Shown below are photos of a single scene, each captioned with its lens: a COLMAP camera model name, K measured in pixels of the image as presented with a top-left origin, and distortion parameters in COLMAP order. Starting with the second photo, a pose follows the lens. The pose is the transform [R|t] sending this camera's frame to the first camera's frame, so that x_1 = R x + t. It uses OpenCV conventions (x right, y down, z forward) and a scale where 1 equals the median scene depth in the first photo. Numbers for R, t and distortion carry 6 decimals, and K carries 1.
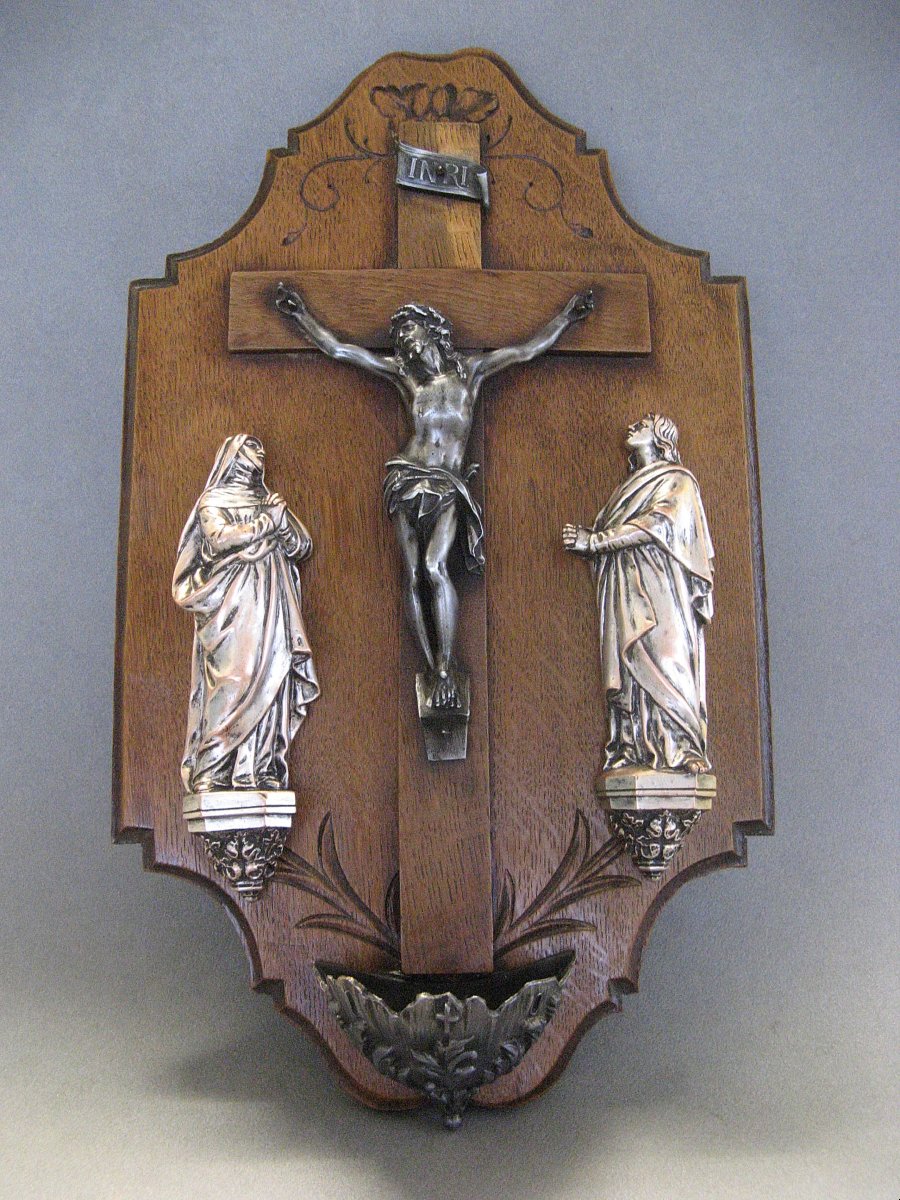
lens RADIAL K [[1224.5, 0, 454.8], [0, 1224.5, 626.5], [0, 0, 1]] dist [-0.207795, 0.182398]
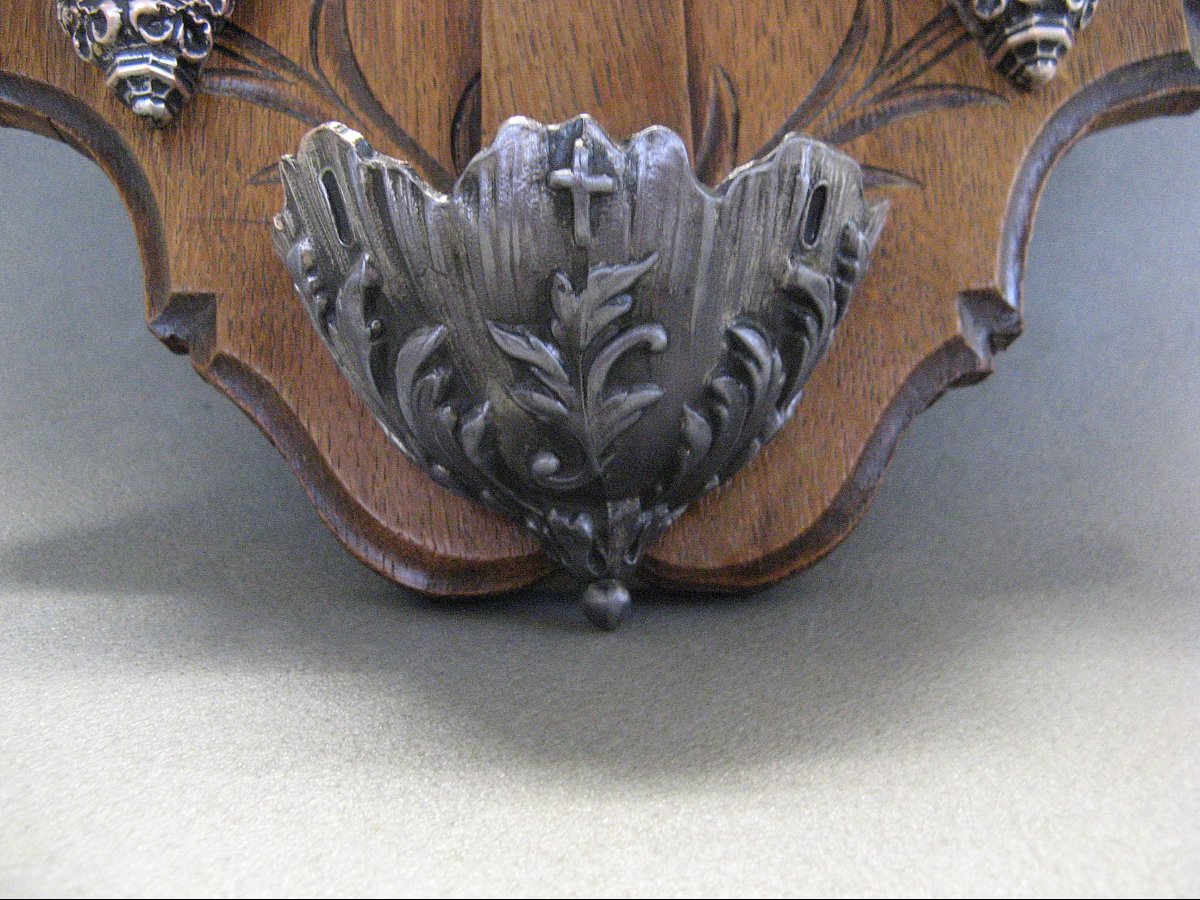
lens RADIAL K [[1224.5, 0, 637.9], [0, 1224.5, 449.3], [0, 0, 1]] dist [-0.207795, 0.182398]
pose [[0.999768, -0.017102, 0.013068, 0.003749], [0.018179, 0.996013, -0.087333, 0.383411], [-0.011523, 0.087550, 0.996093, 0.560663]]
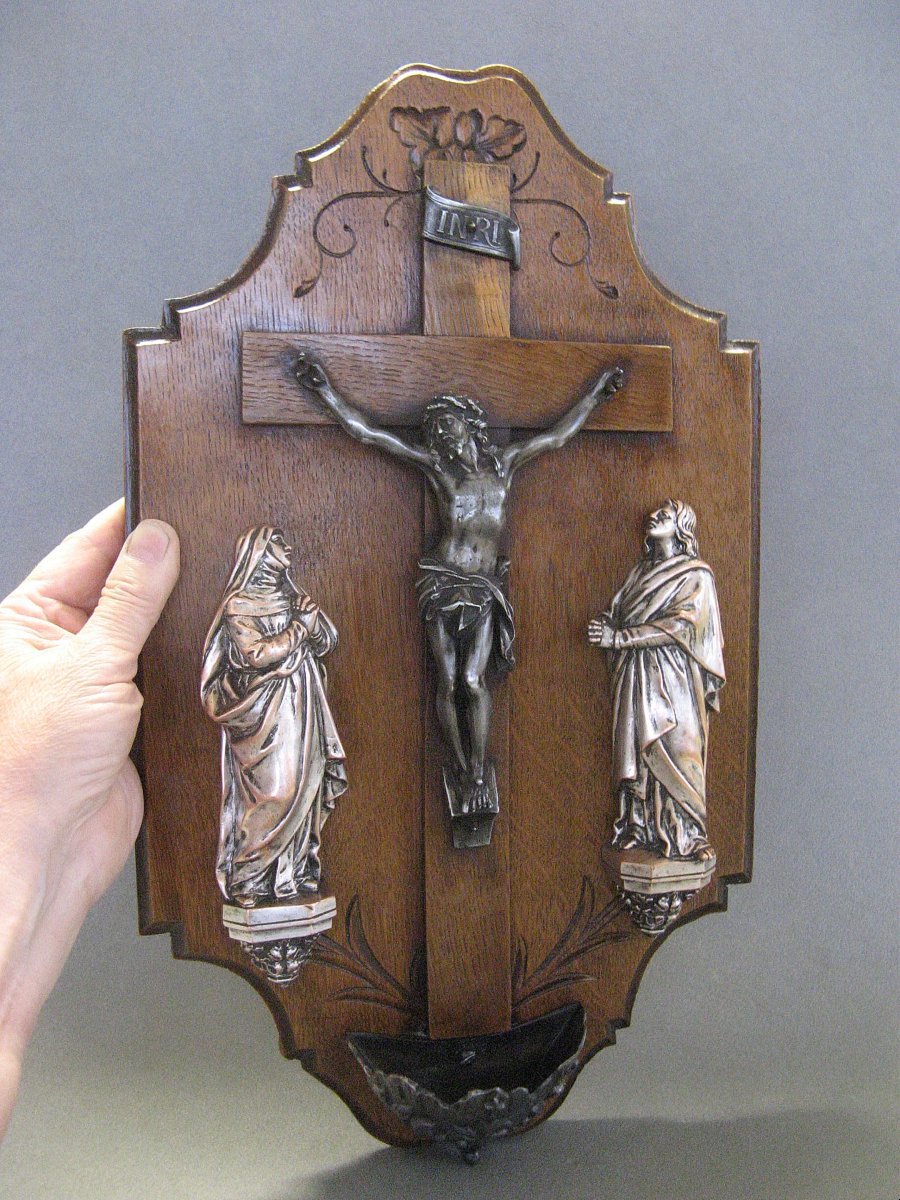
lens RADIAL K [[1205.7, 0, 449.5], [0, 1205.7, 542.1], [0, 0, 1]] dist [-0.198764, 0.138089]
pose [[0.979997, -0.000755, 0.199009, -0.226573], [-0.037917, 0.980967, 0.190439, -0.337711], [-0.195364, -0.194175, 0.961316, 0.073907]]
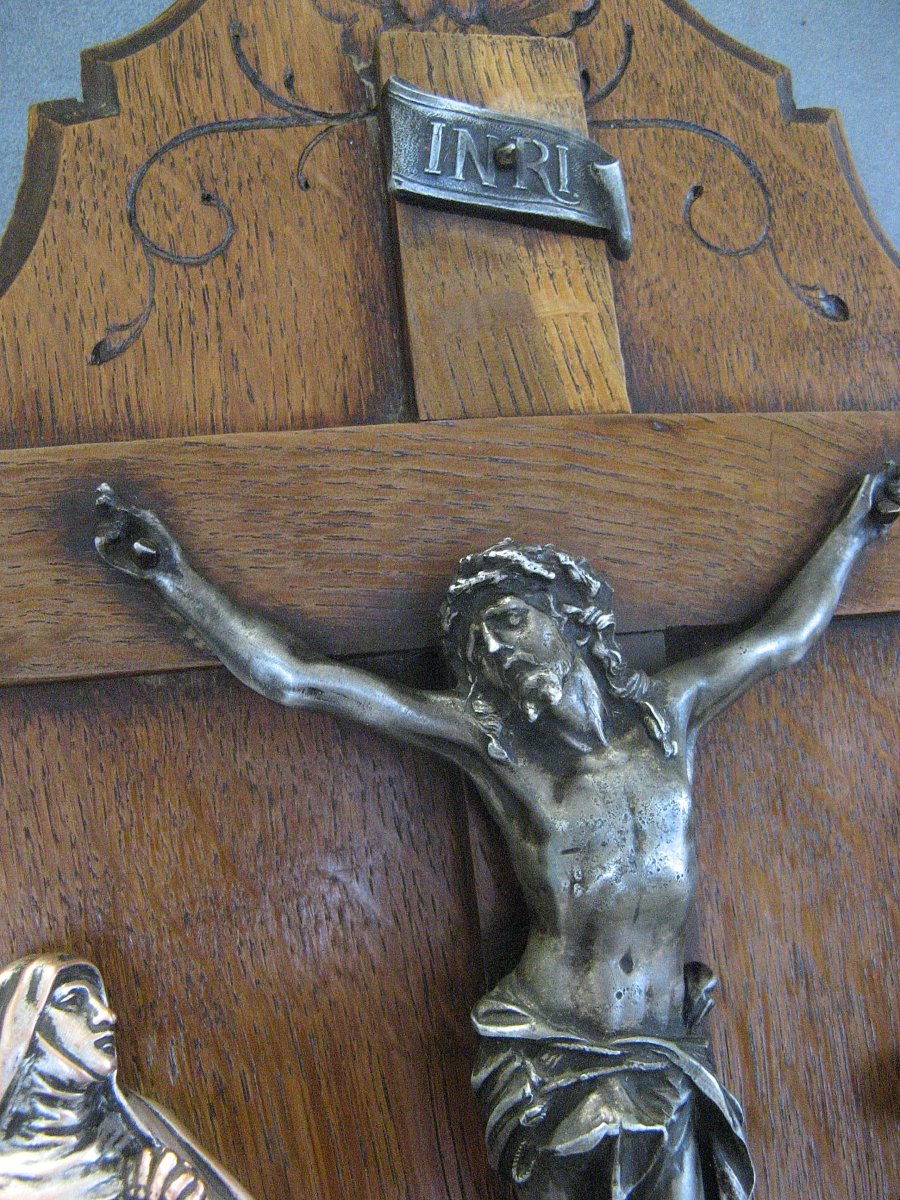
lens RADIAL K [[1224.5, 0, 454.8], [0, 1224.5, 626.5], [0, 0, 1]] dist [-0.207795, 0.182398]
pose [[0.978346, -0.077554, 0.191896, -0.120777], [0.076837, 0.996981, 0.011190, -0.252625], [-0.192185, 0.003797, 0.981351, 0.670120]]
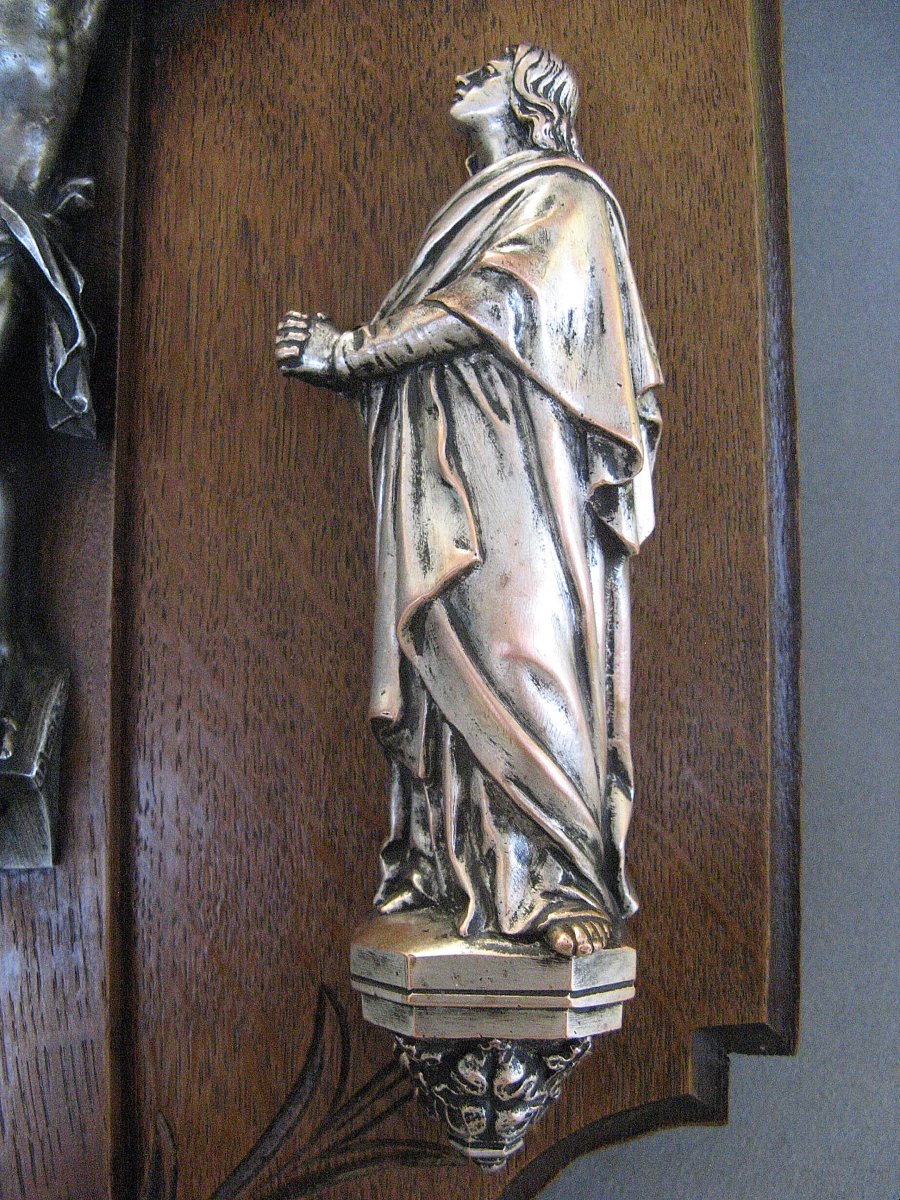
lens RADIAL K [[1195.6, 0, 447.1], [0, 1195.6, 612.1], [0, 0, 1]] dist [-0.188905, 0.174239]
pose [[0.994293, 0.006538, -0.106479, 0.189947], [0.002608, 0.996332, 0.085532, -0.016676], [0.106648, -0.085322, 0.990629, 0.610145]]
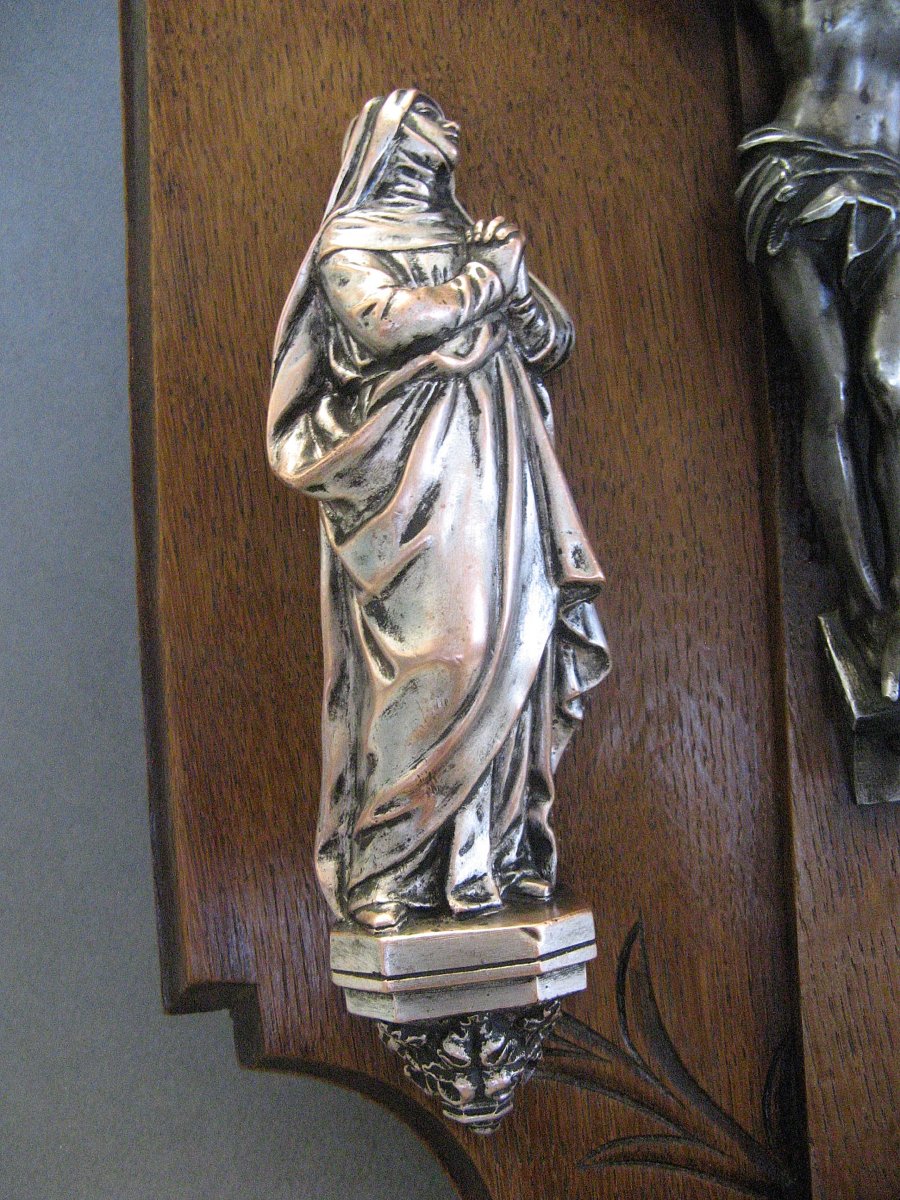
lens RADIAL K [[1224.5, 0, 454.8], [0, 1224.5, 626.5], [0, 0, 1]] dist [-0.207795, 0.182398]
pose [[0.998972, -0.043241, 0.013602, -0.174841], [0.041218, 0.991371, 0.124441, -0.018860], [-0.018865, -0.123752, 0.992134, 0.563083]]
